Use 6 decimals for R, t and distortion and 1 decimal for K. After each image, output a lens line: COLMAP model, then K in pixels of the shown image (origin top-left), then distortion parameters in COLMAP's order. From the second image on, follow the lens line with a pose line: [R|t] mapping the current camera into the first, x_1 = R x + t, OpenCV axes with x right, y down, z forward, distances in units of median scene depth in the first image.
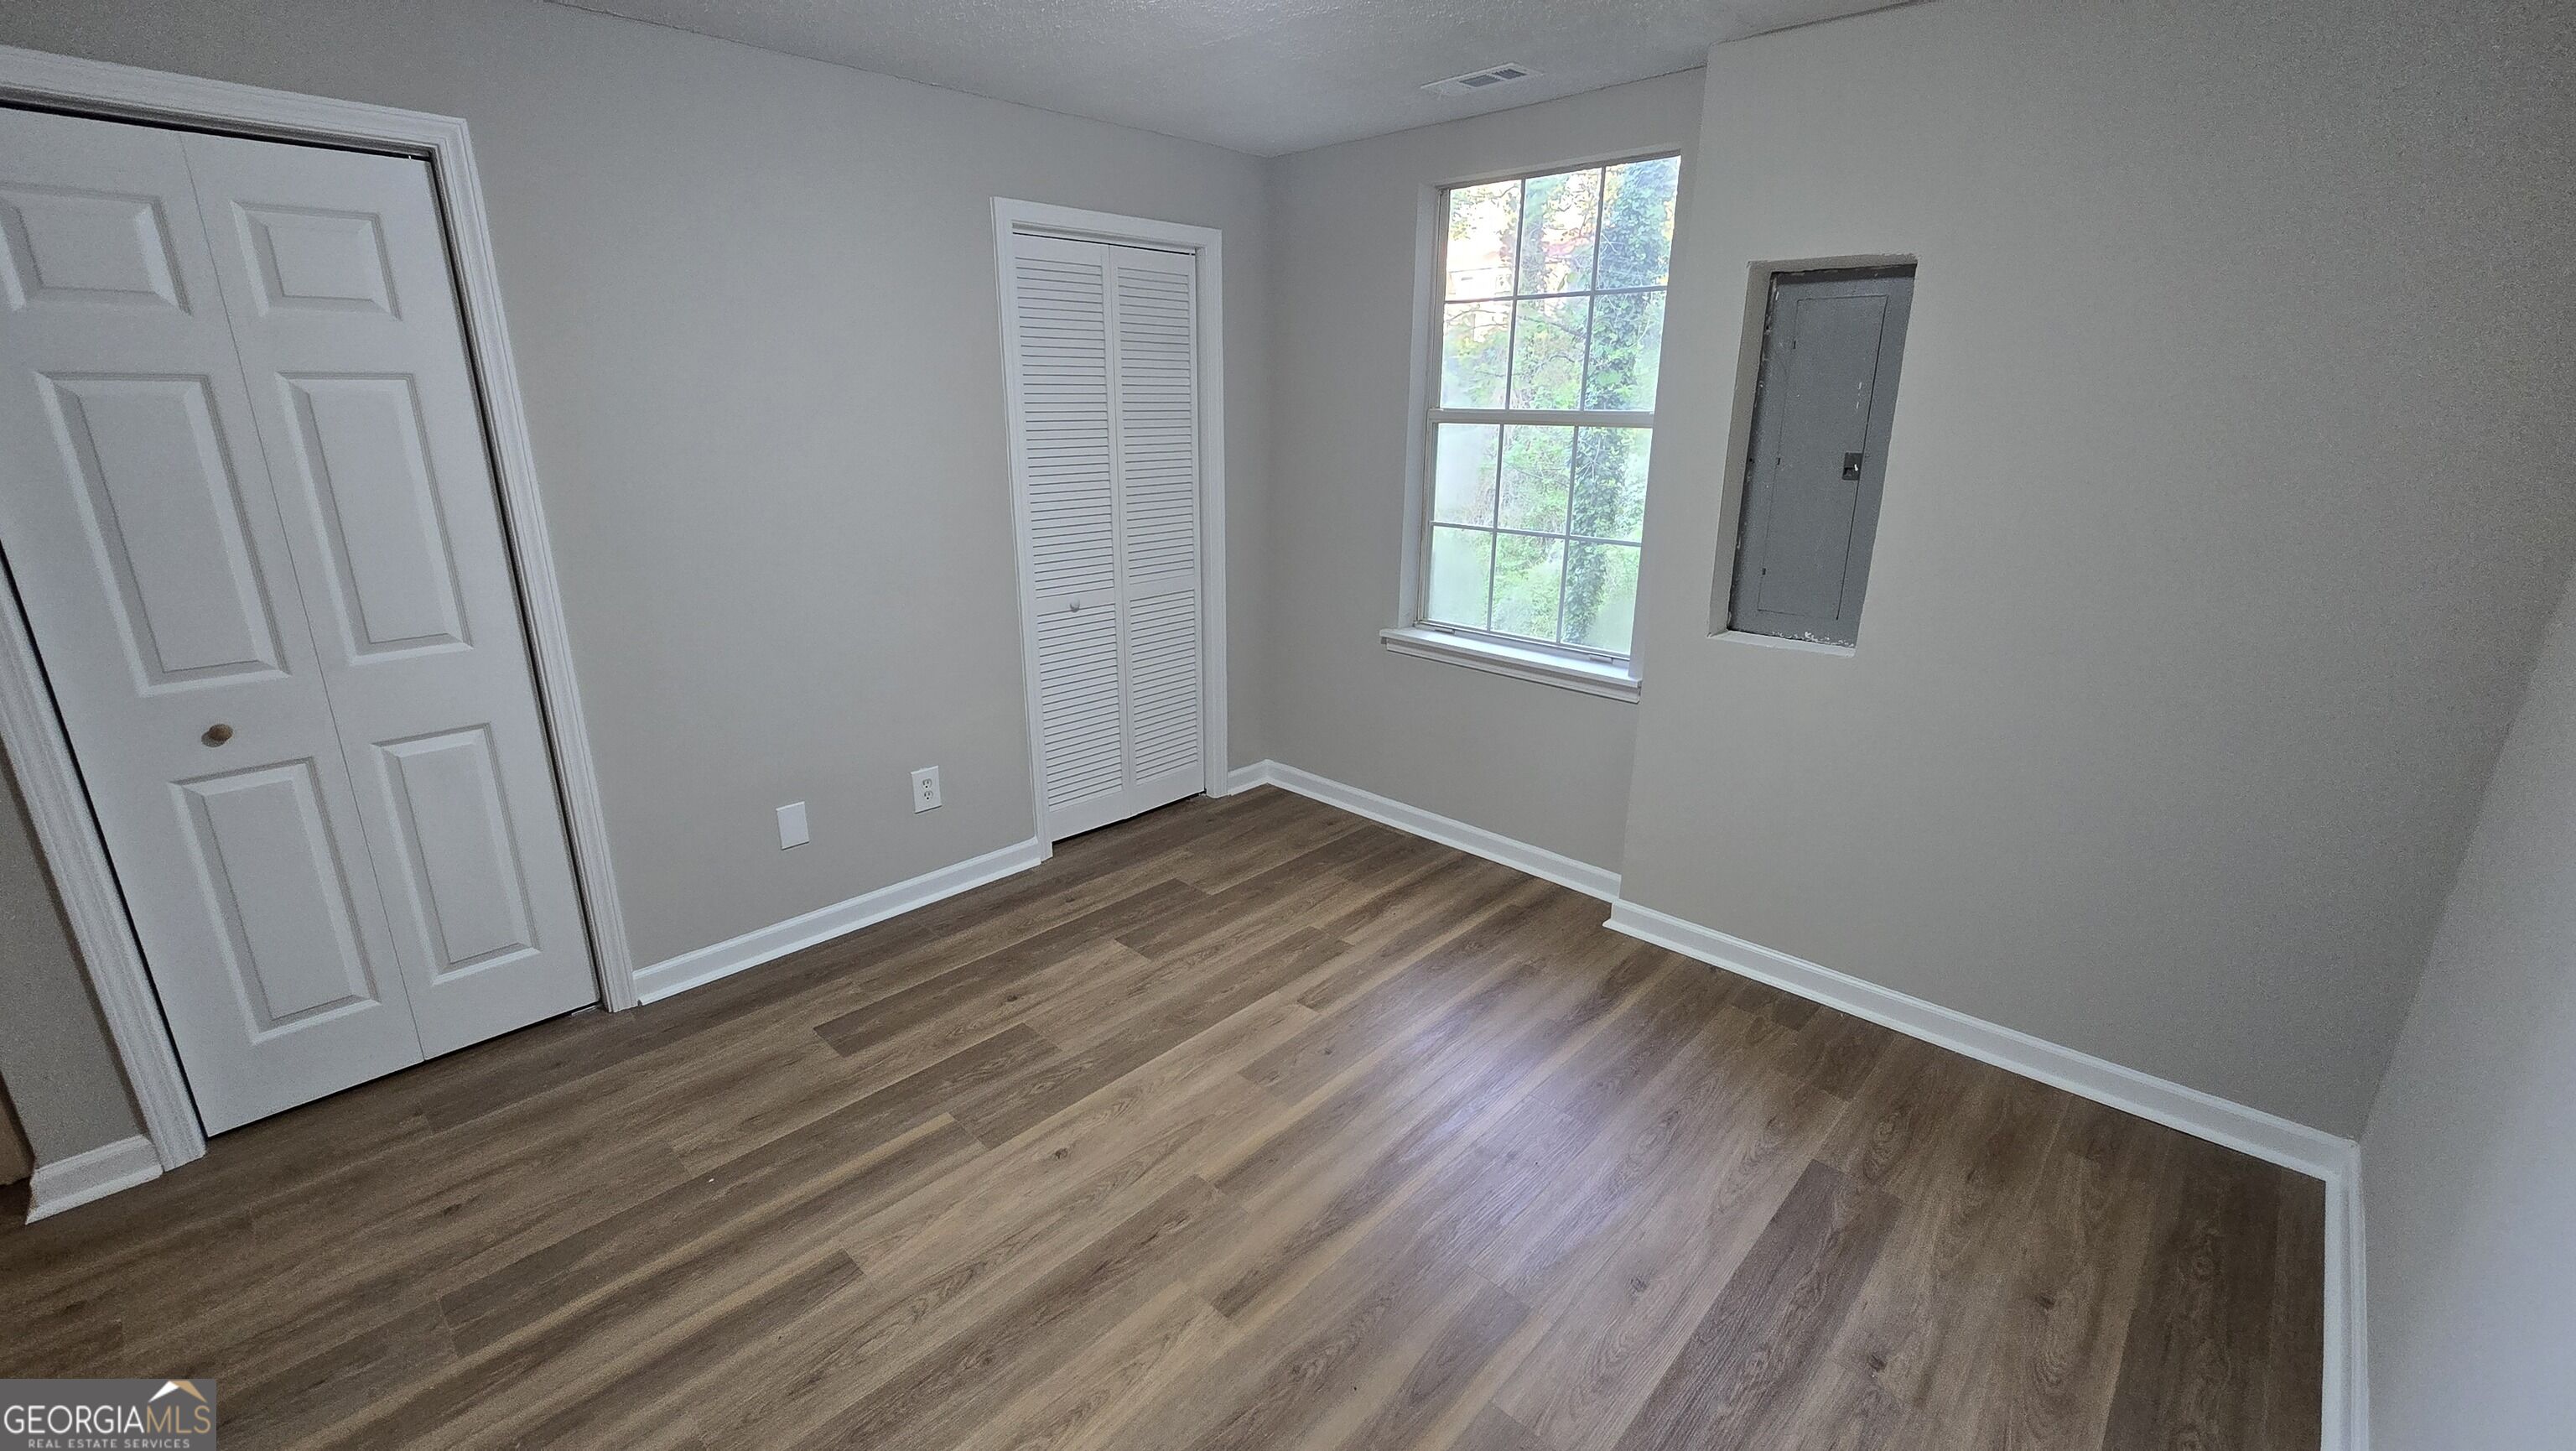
lens RADIAL K [[1050.2, 0, 1296.9], [0, 1050.2, 720.4], [0, 0, 1]] dist [-0.006244, 0.001270]
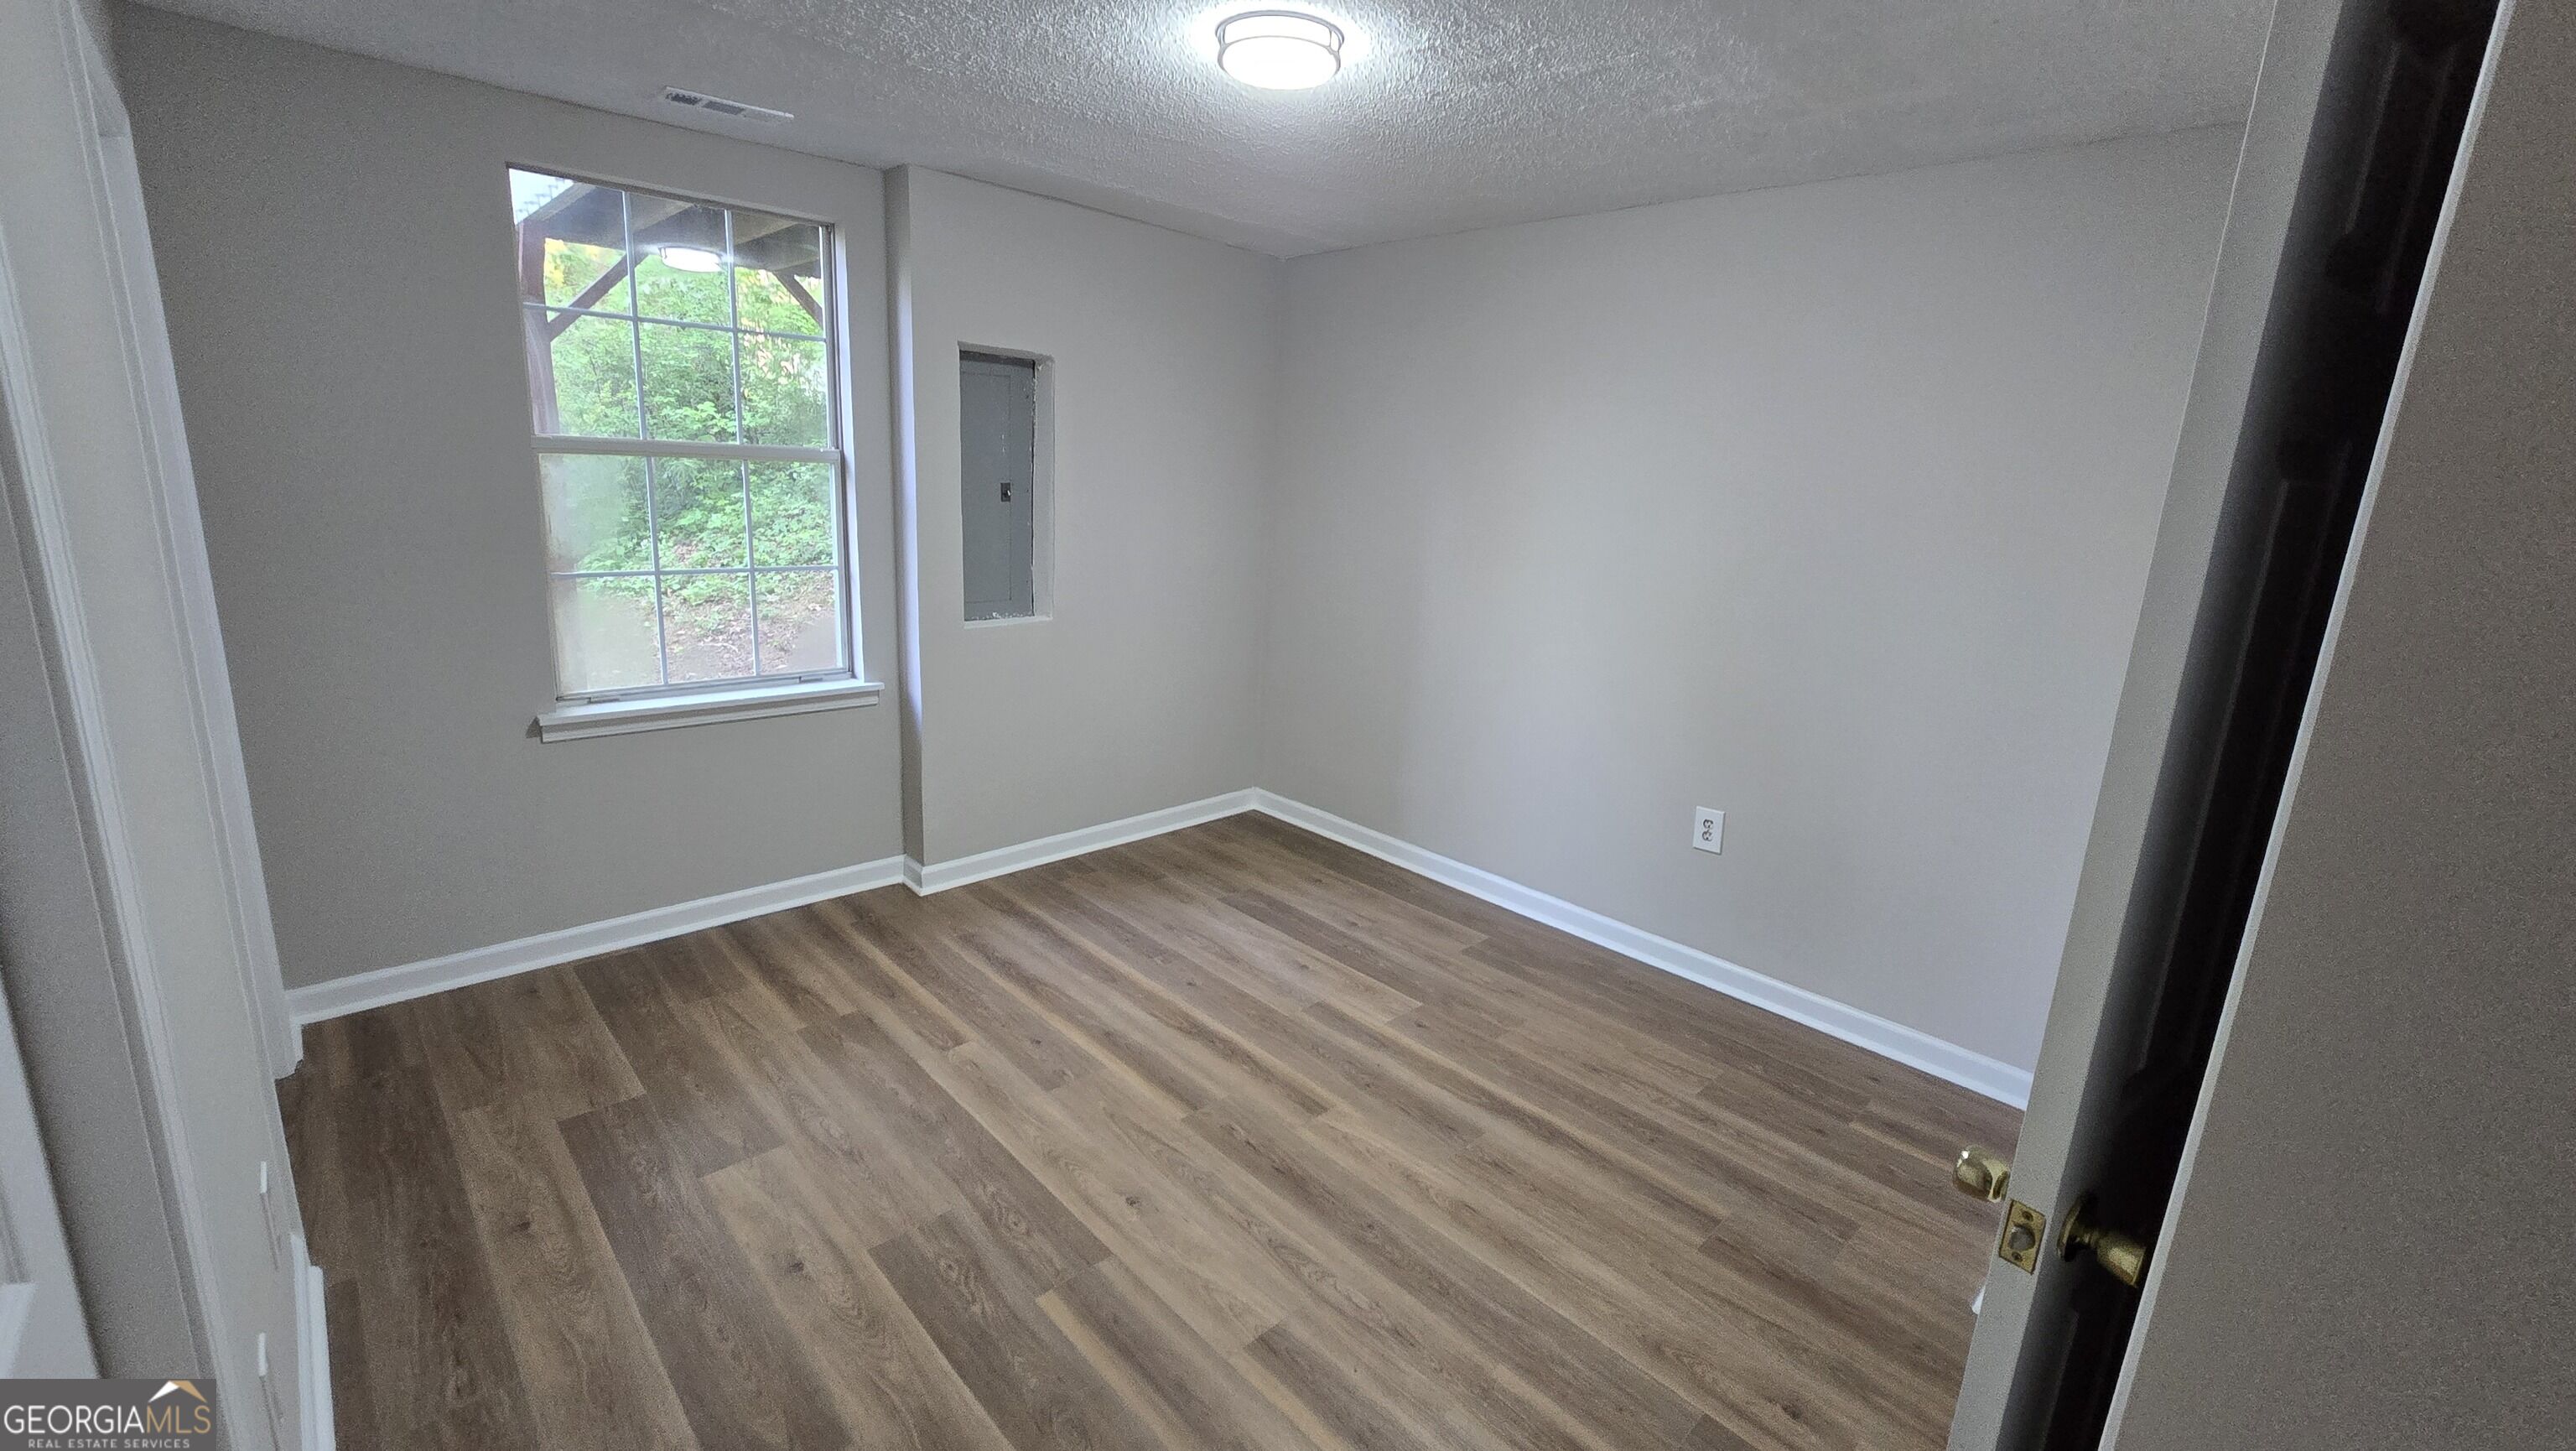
lens RADIAL K [[1050.2, 0, 1270.0], [0, 1050.2, 710.2], [0, 0, 1]] dist [-0.006244, 0.001270]
pose [[0.056792, -0.230881, 0.971323, -0.923534], [0.248457, 0.945554, 0.210229, -0.174283], [-0.966977, 0.229393, 0.111064, 0.564566]]
